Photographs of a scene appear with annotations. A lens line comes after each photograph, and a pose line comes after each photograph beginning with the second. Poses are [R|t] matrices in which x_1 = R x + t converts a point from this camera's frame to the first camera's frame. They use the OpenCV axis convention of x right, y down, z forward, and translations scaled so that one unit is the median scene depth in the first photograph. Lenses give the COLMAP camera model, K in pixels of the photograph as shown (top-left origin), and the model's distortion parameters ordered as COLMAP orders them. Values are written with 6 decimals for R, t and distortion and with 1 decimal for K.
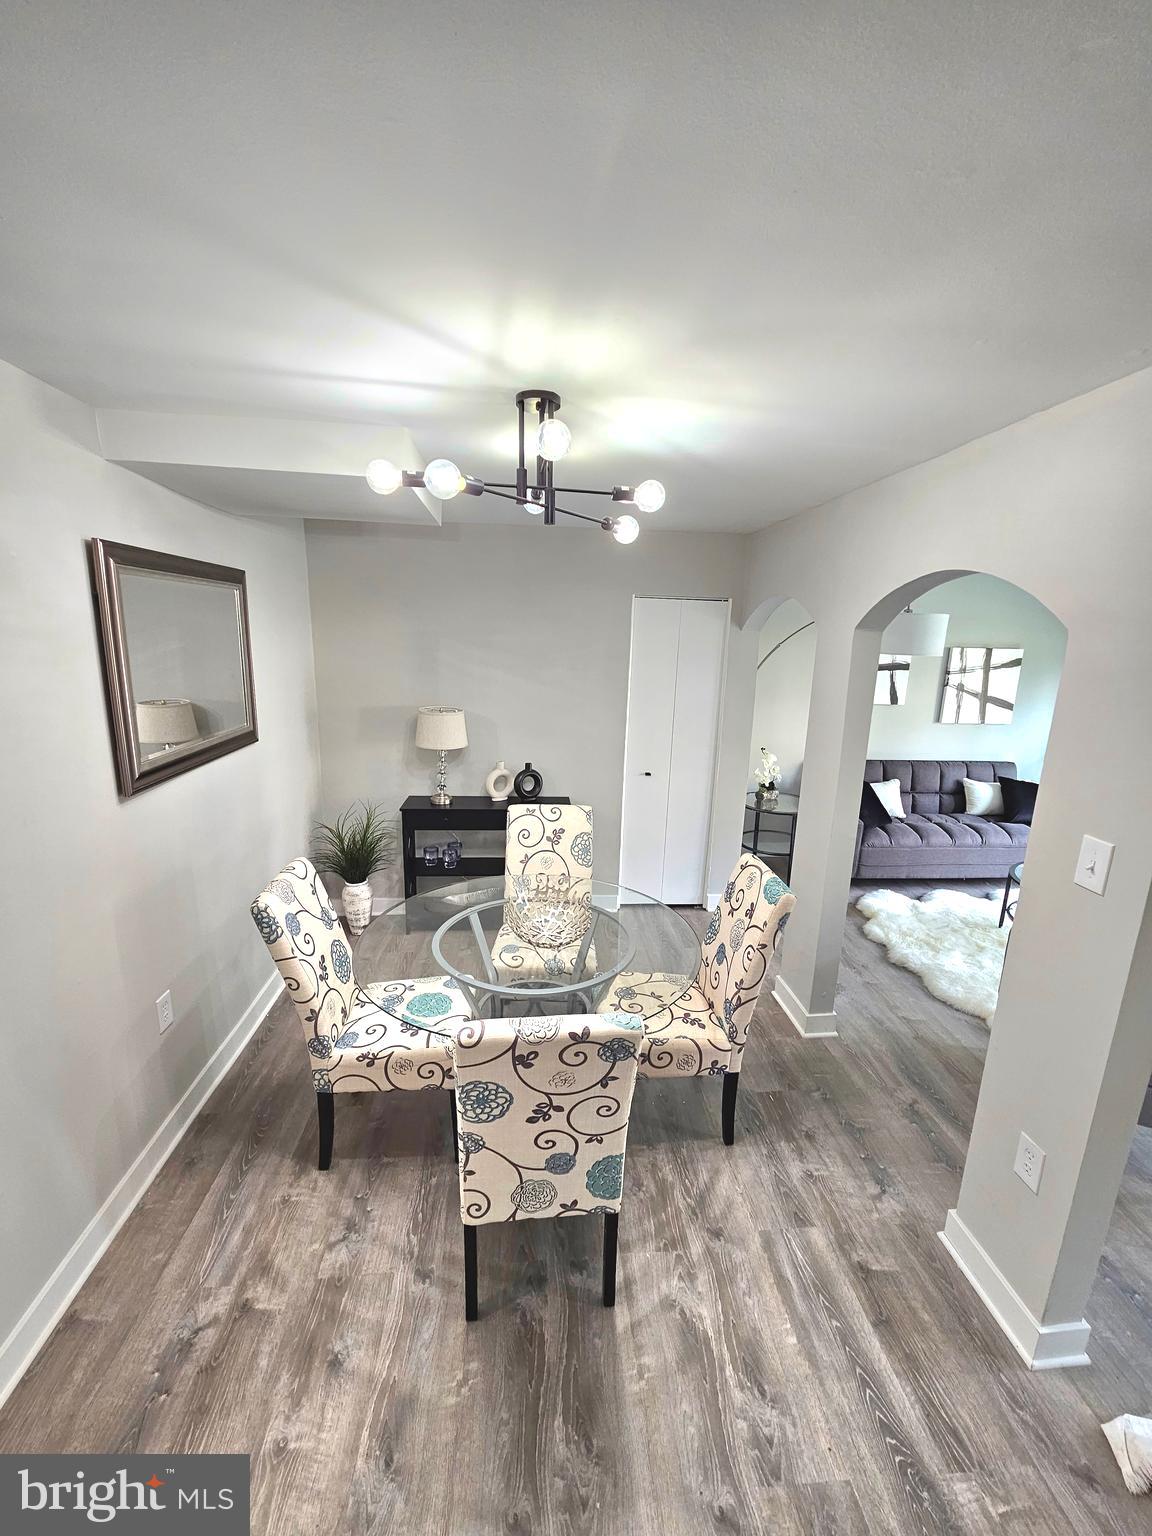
lens RADIAL K [[632.0, 0, 584.5], [0, 632.0, 774.8], [0, 0, 1]] dist [0.001642, -0.000918]
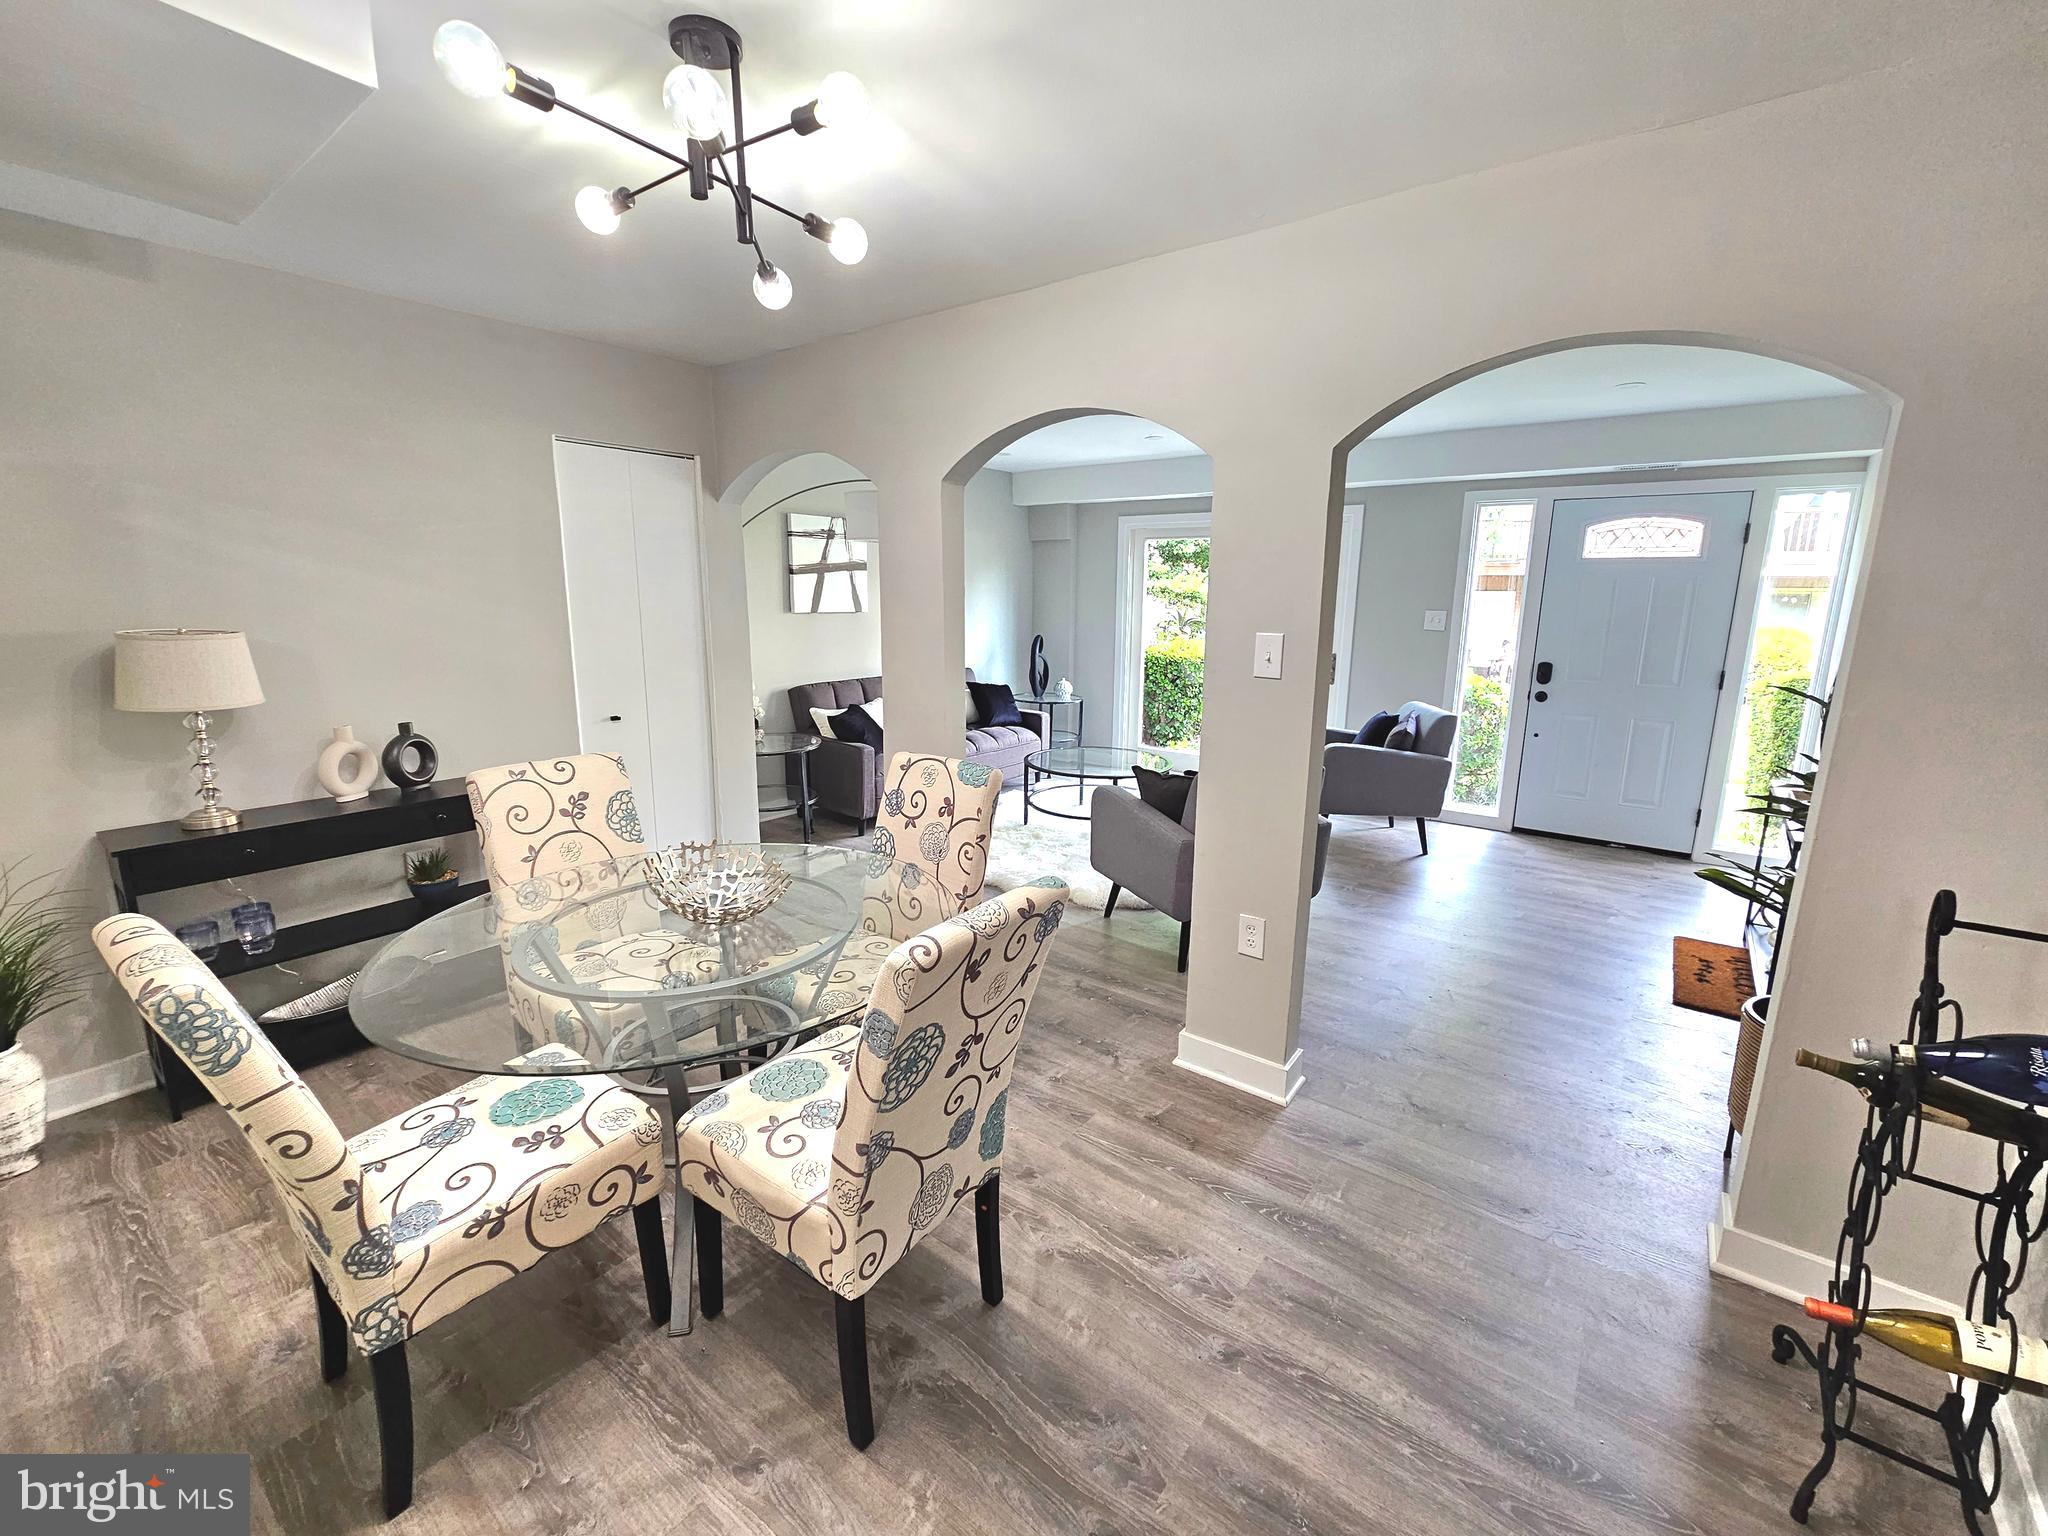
lens RADIAL K [[842.7, 0, 1038.7], [0, 842.7, 753.7], [0, 0, 1]] dist [0.001642, -0.000918]
pose [[0.673404, -0.166896, 0.720189, -0.463850], [0.172669, 0.982747, 0.066289, 0.102332], [-0.718827, 0.079715, 0.690604, 0.167335]]
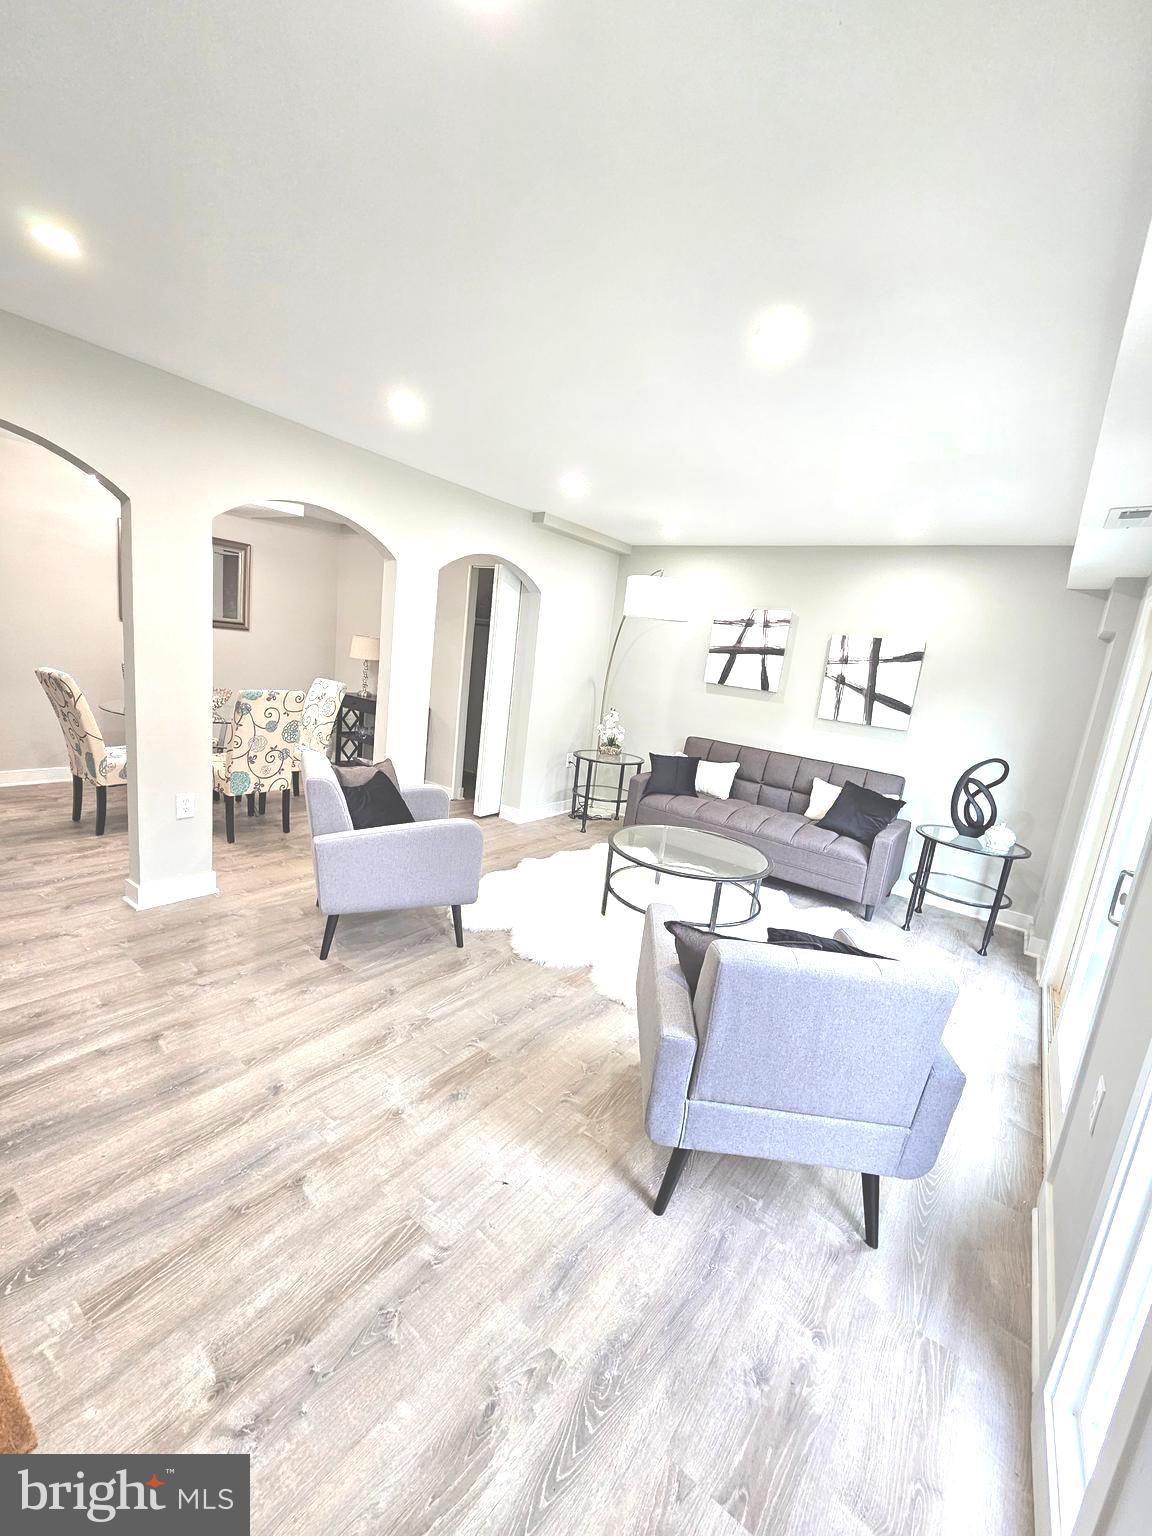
lens RADIAL K [[632.0, 0, 580.2], [0, 632.0, 779.1], [0, 0, 1]] dist [0.001642, -0.000918]
pose [[0.750169, 0.187767, -0.634027, 2.248657], [-0.235595, 0.971809, 0.009050, 0.189873], [0.617852, 0.142584, 0.773258, 0.251808]]
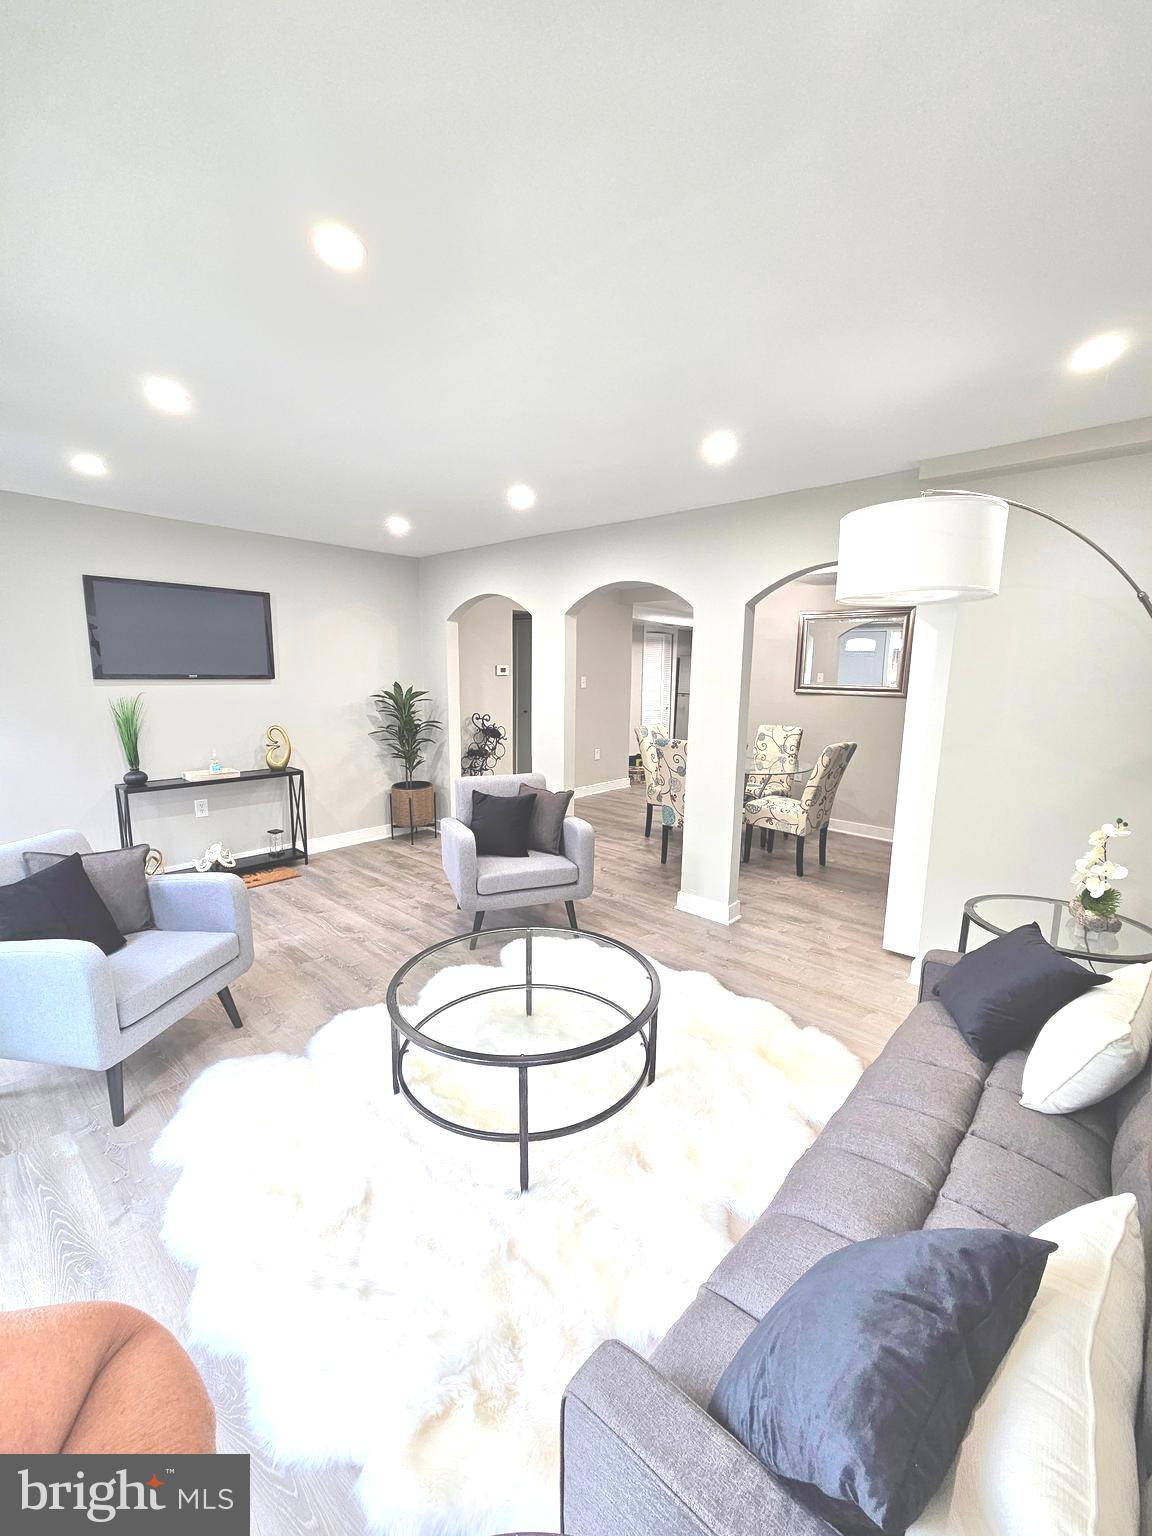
lens RADIAL K [[632.0, 0, 584.3], [0, 632.0, 769.6], [0, 0, 1]] dist [0.001642, -0.000918]
pose [[-0.734101, 0.070578, -0.675362, 2.040861], [-0.184762, 0.936298, 0.298678, -0.329761], [0.653420, 0.344041, -0.674298, 2.395705]]
